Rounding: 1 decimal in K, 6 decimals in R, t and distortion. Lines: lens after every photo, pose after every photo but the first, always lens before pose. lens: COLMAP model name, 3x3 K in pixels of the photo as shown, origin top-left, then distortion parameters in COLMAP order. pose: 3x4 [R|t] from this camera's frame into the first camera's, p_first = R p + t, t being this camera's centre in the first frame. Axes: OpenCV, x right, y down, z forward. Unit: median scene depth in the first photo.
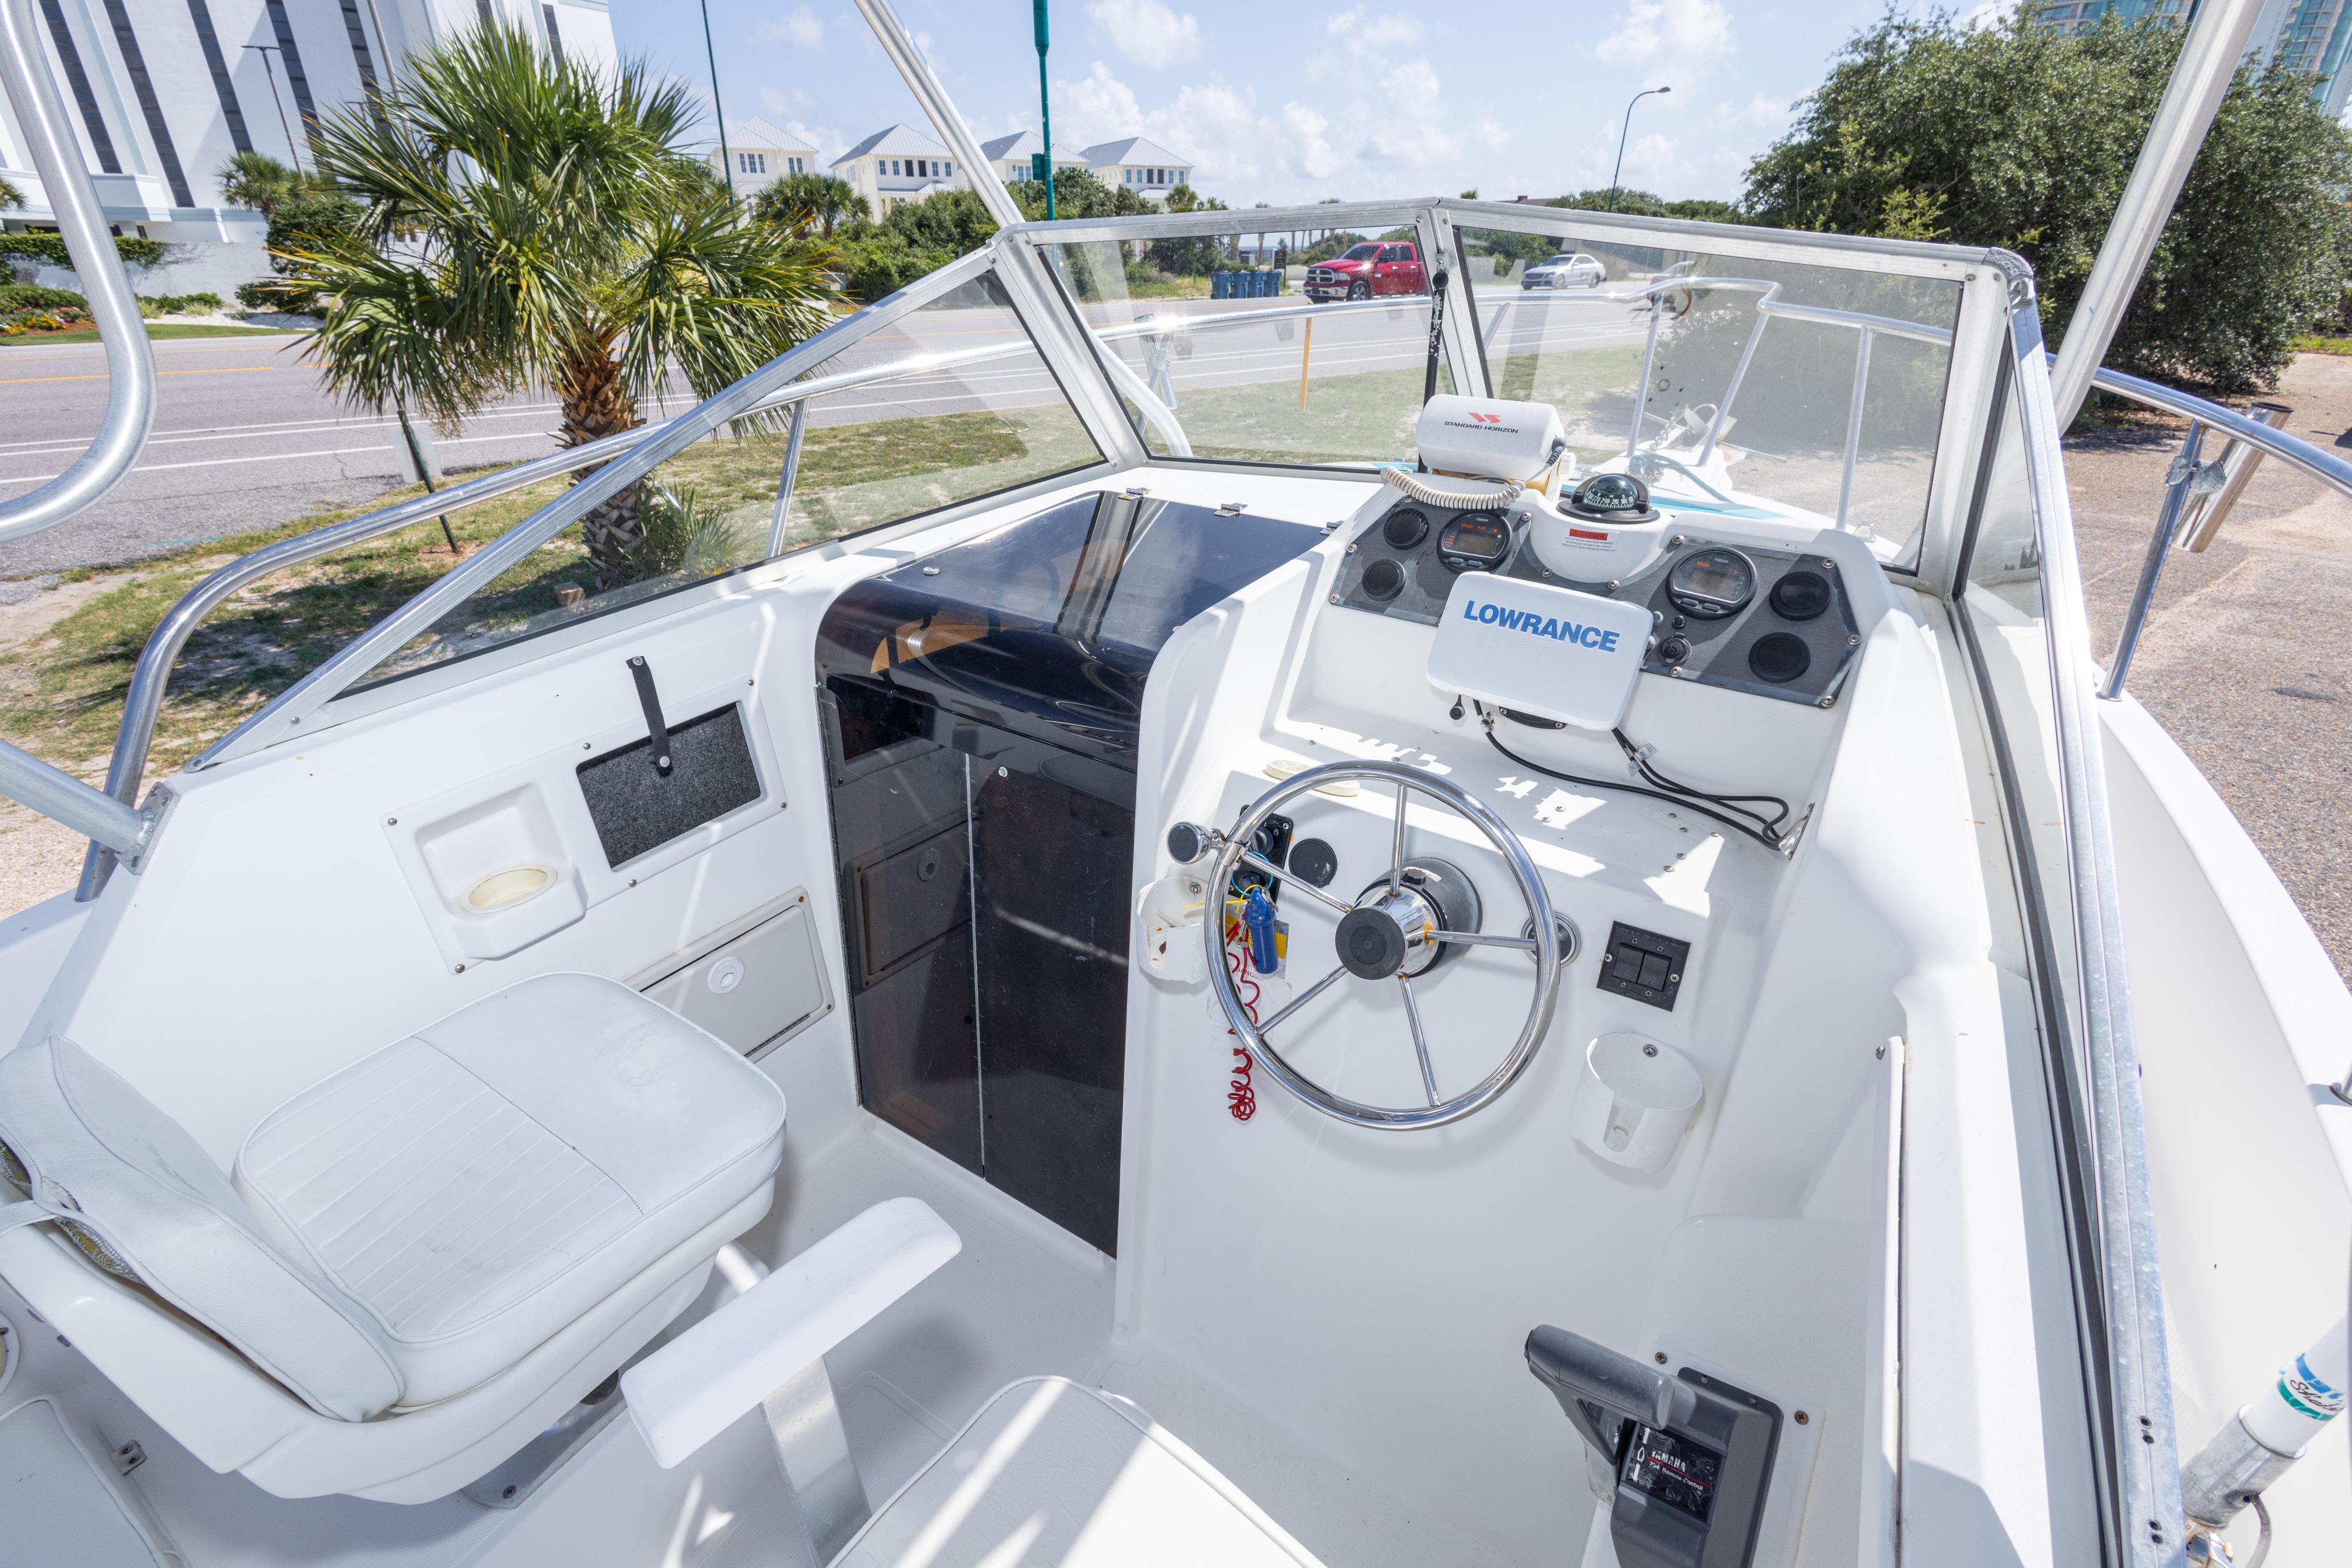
lens RADIAL K [[1076.7, 0, 1172.3], [0, 1076.7, 782.8], [0, 0, 1]] dist [0.013717, -0.005795]
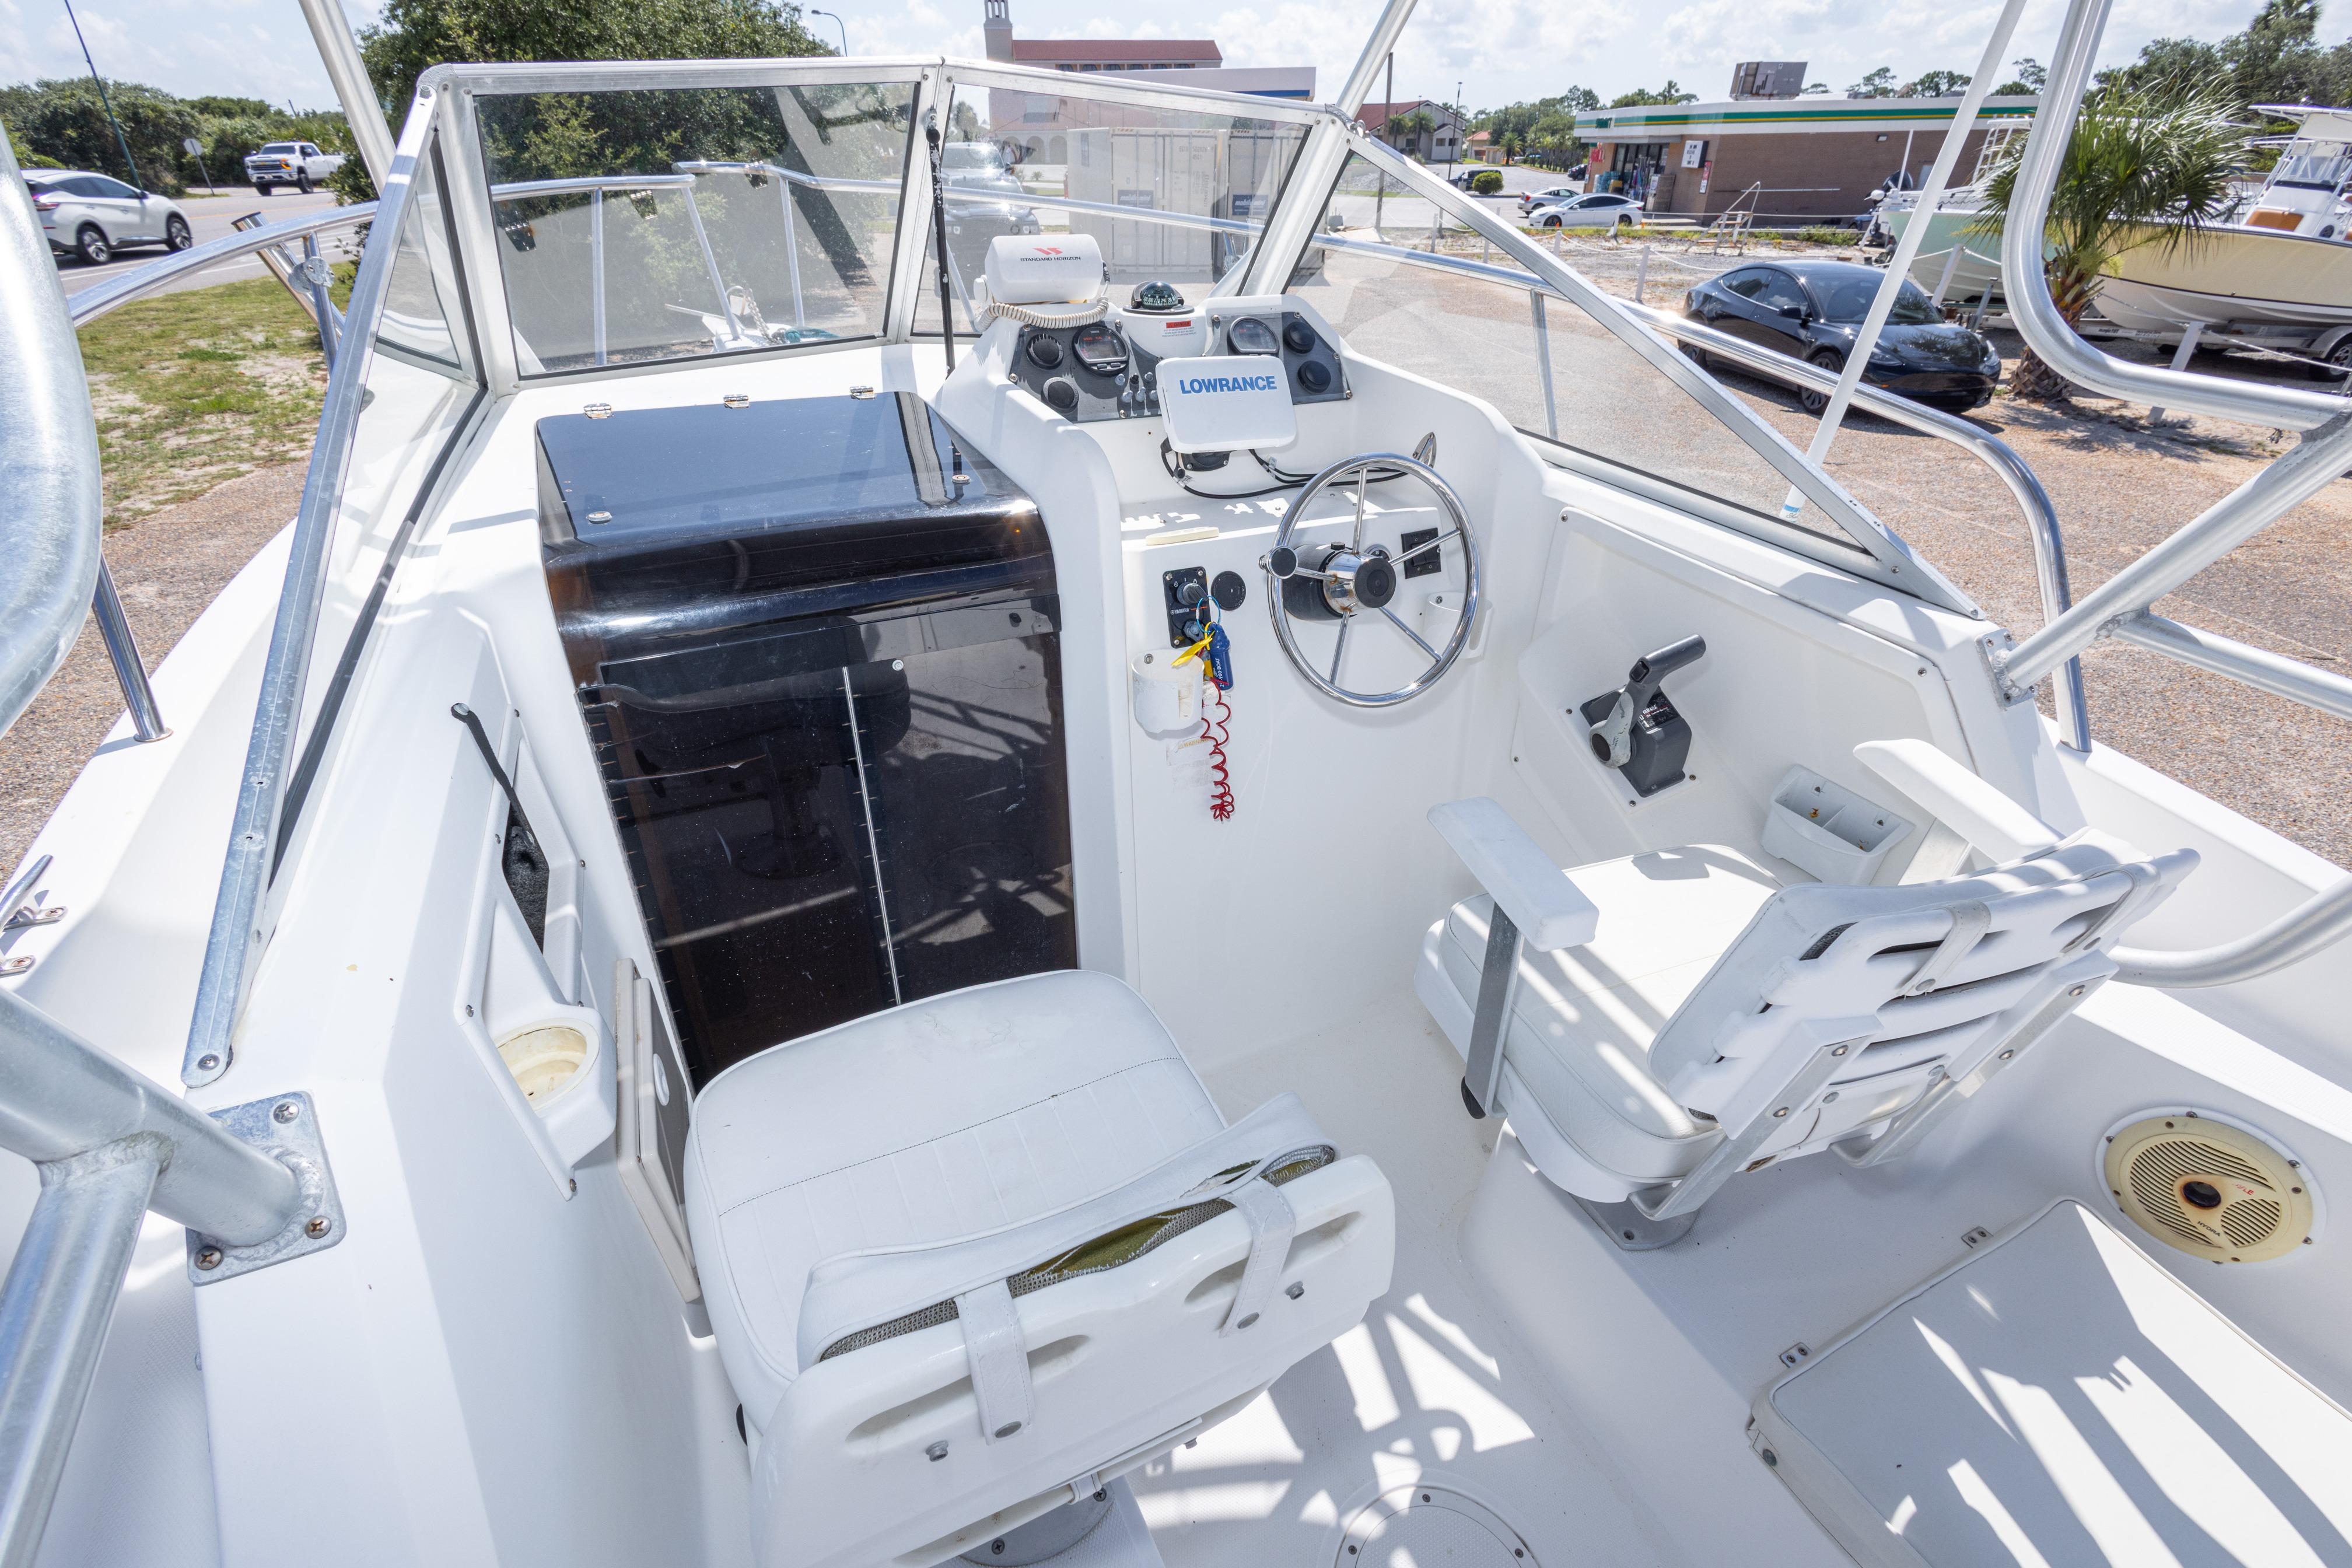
lens RADIAL K [[1076.7, 0, 1186.3], [0, 1076.7, 778.0], [0, 0, 1]] dist [0.013717, -0.005795]
pose [[0.493375, -0.444104, 0.747899, -0.084865], [0.396032, 0.880235, 0.261429, -0.007585], [-0.774428, 0.167210, 0.610165, 0.024888]]
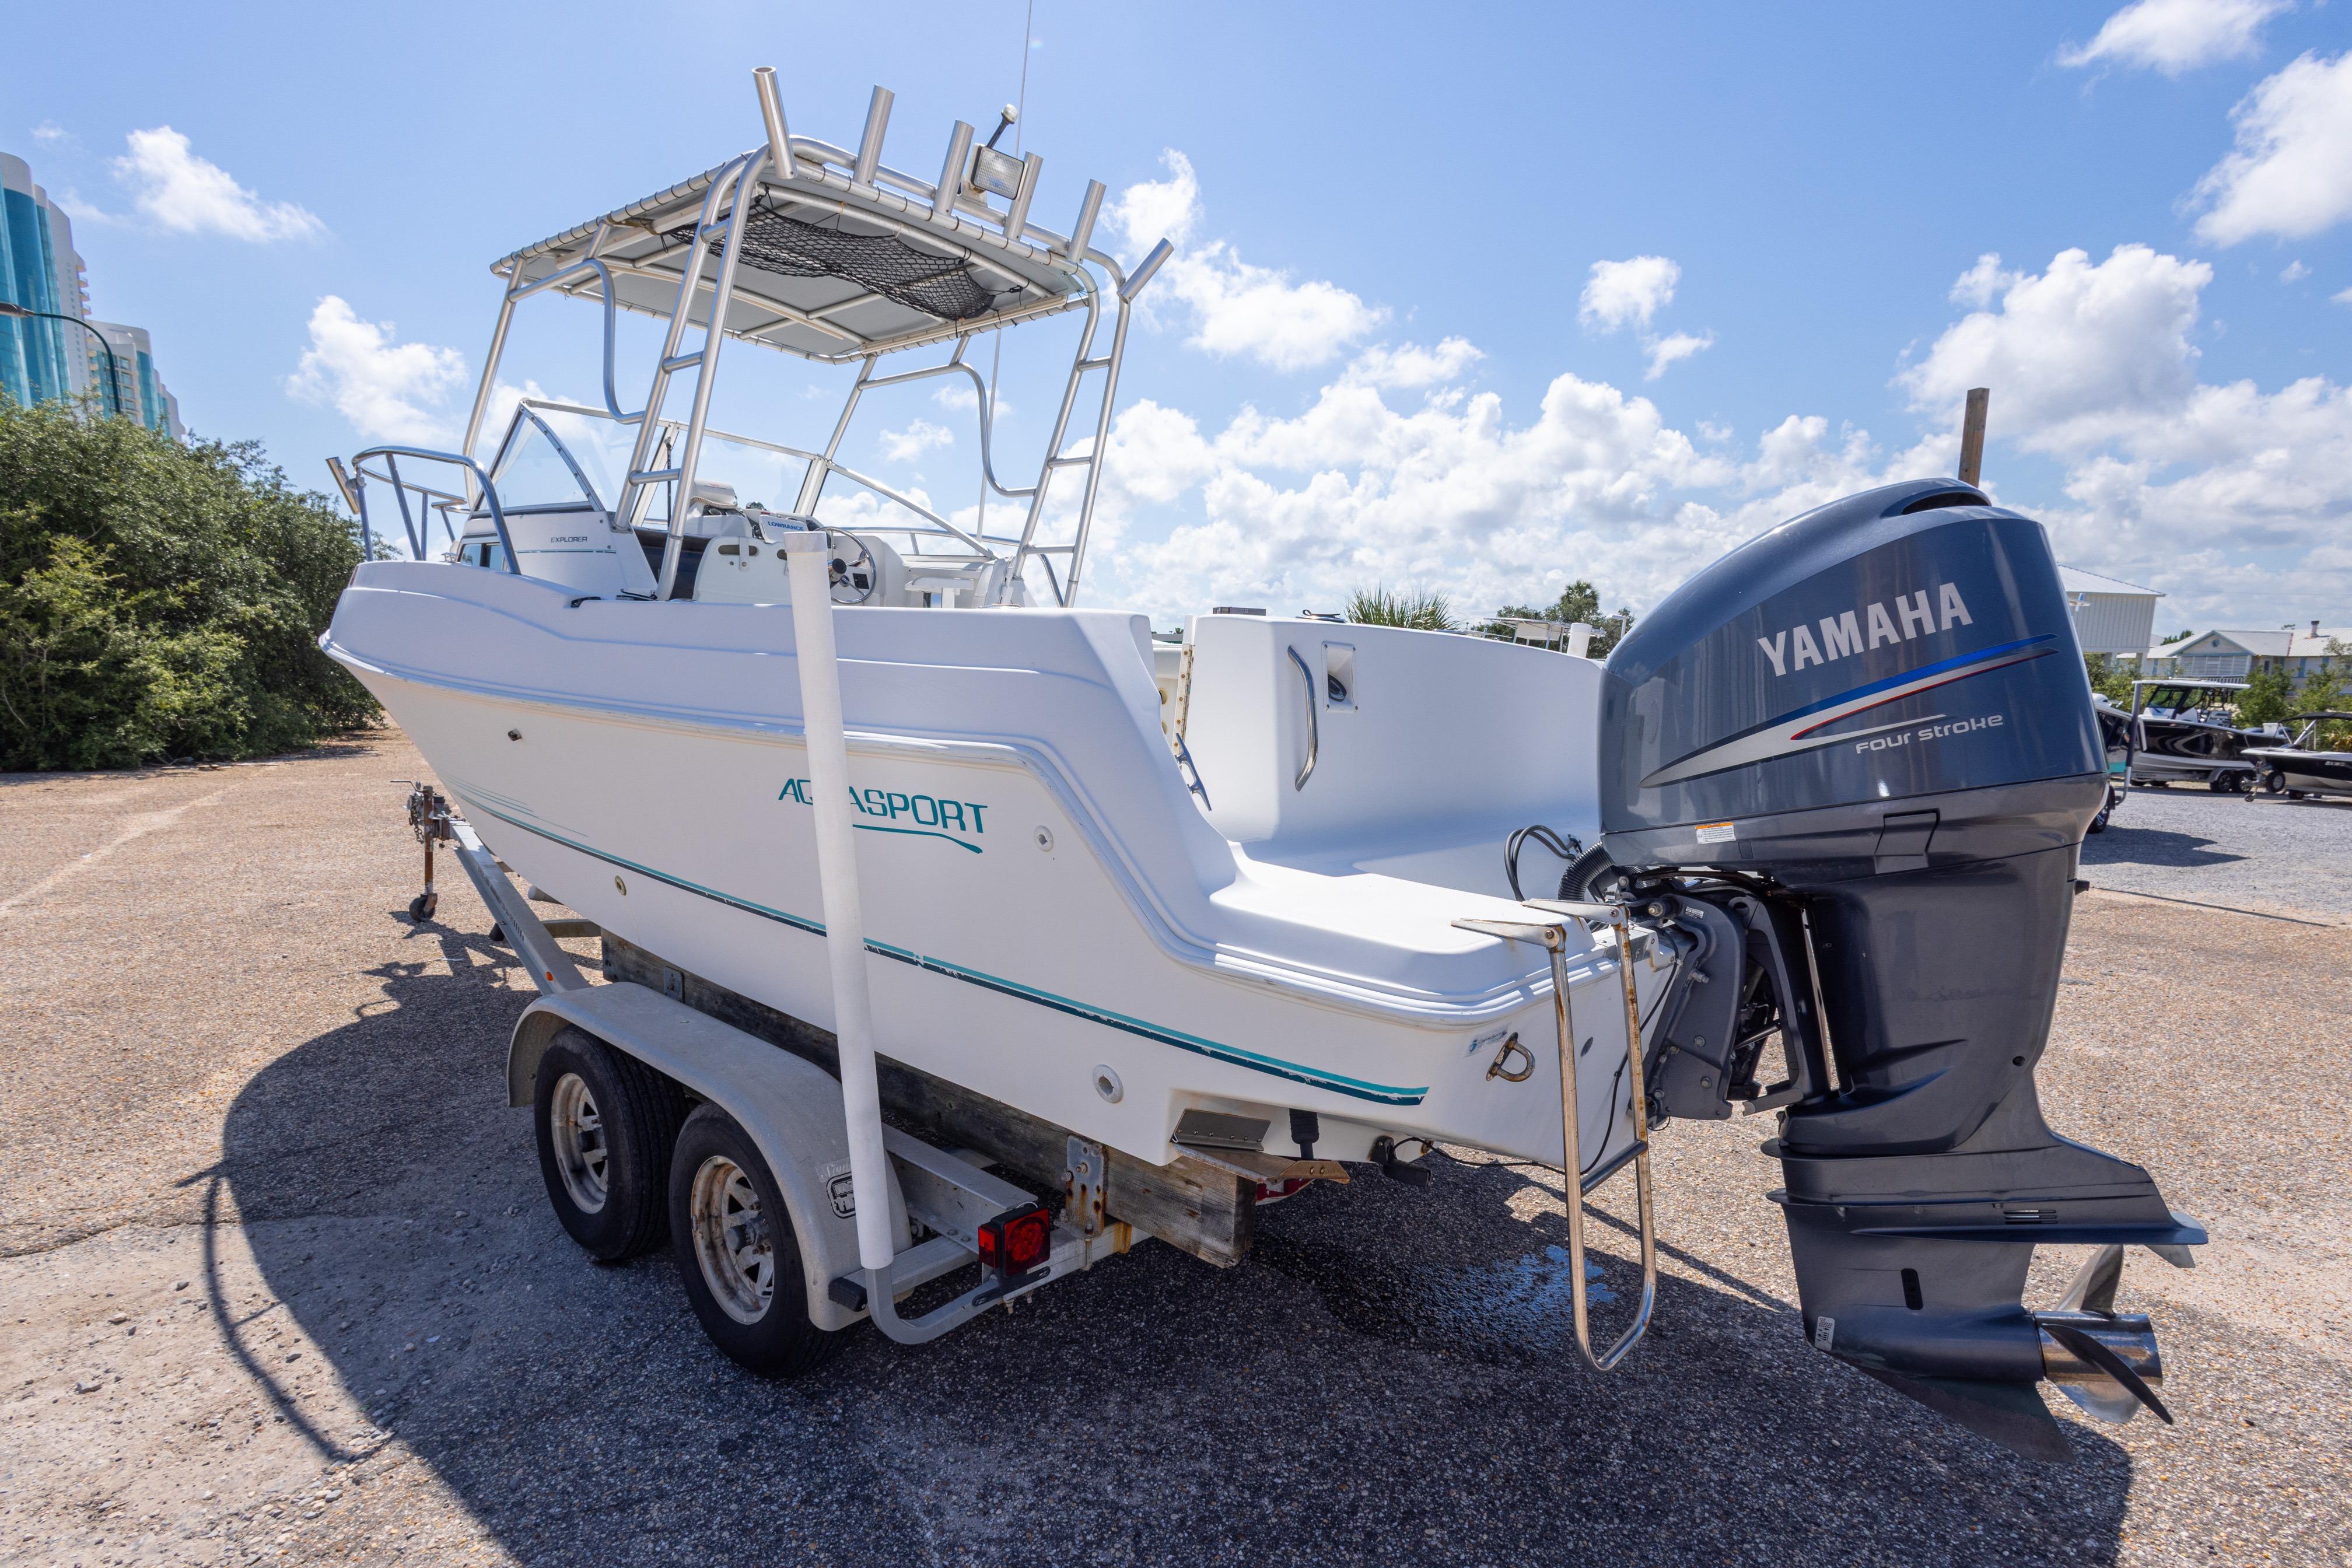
lens RADIAL K [[1204.4, 0, 1166.0], [0, 1204.4, 864.7], [0, 0, 1]] dist [0.008180, 0.000592]
pose [[0.166976, -0.151657, 0.974227, -0.340863], [0.424221, 0.903012, 0.067862, 0.109674], [-0.890031, 0.401956, 0.215118, -0.057876]]
